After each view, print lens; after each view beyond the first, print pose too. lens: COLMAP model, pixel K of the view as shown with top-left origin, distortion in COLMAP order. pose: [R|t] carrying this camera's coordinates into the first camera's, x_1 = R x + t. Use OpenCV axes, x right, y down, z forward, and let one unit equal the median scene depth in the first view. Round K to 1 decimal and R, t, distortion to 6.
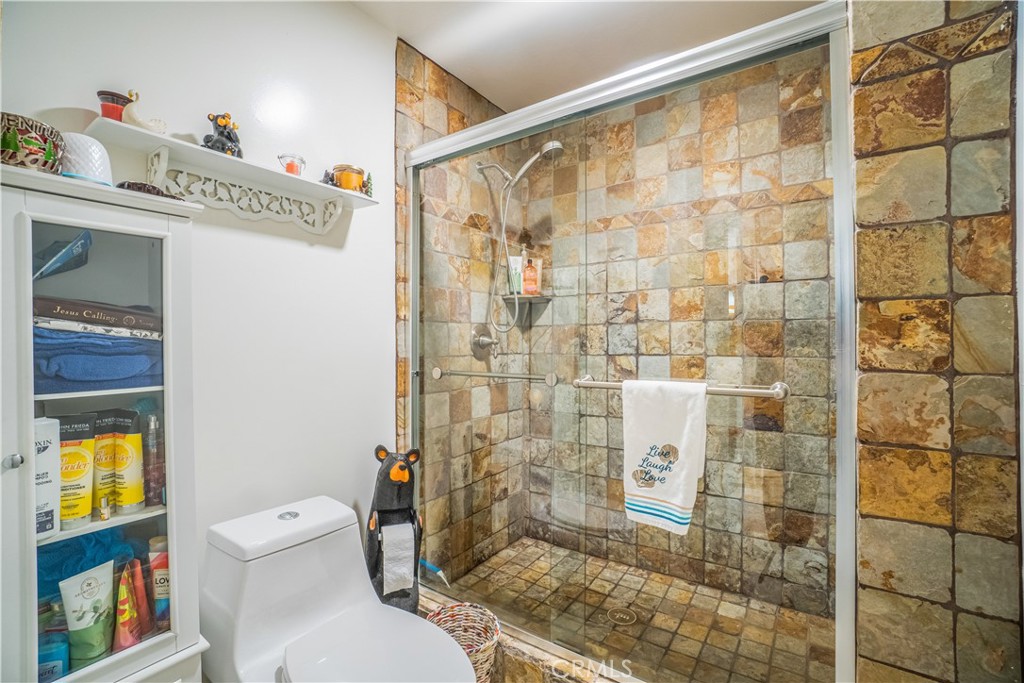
lens RADIAL K [[451.0, 0, 505.0], [0, 451.0, 342.3], [0, 0, 1]] dist [-0.067634, 0.025407]
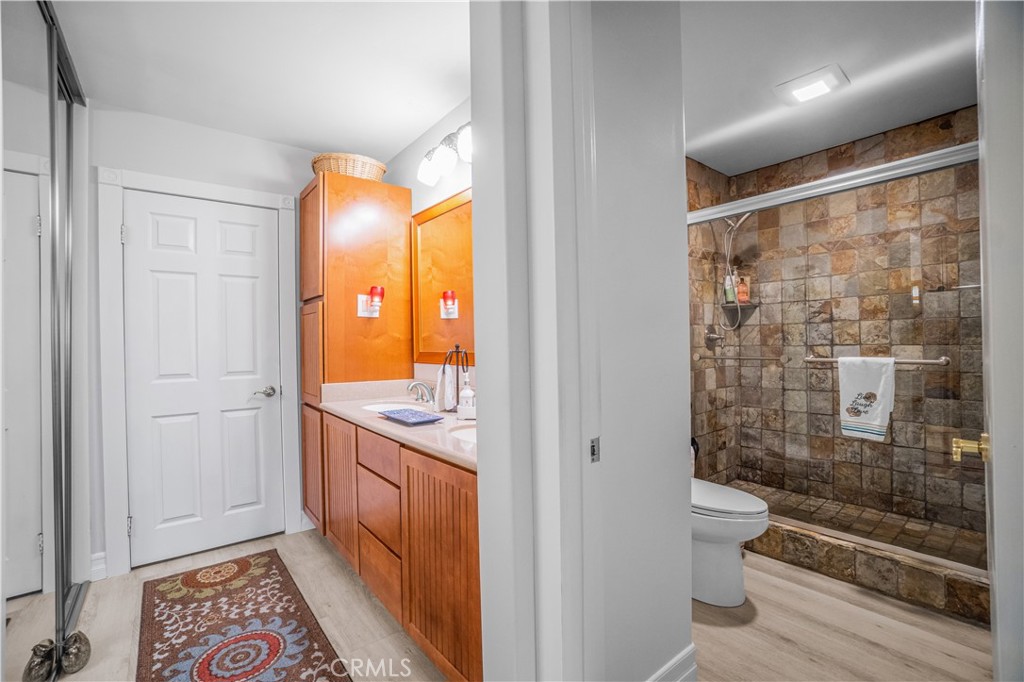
lens RADIAL K [[451.0, 0, 505.0], [0, 451.0, 341.8], [0, 0, 1]] dist [-0.067634, 0.025407]
pose [[0.957545, -0.012423, -0.288017, -0.289448], [0.013573, 0.999906, 0.001997, 0.001398], [0.287965, -0.005821, 0.957623, -0.597414]]
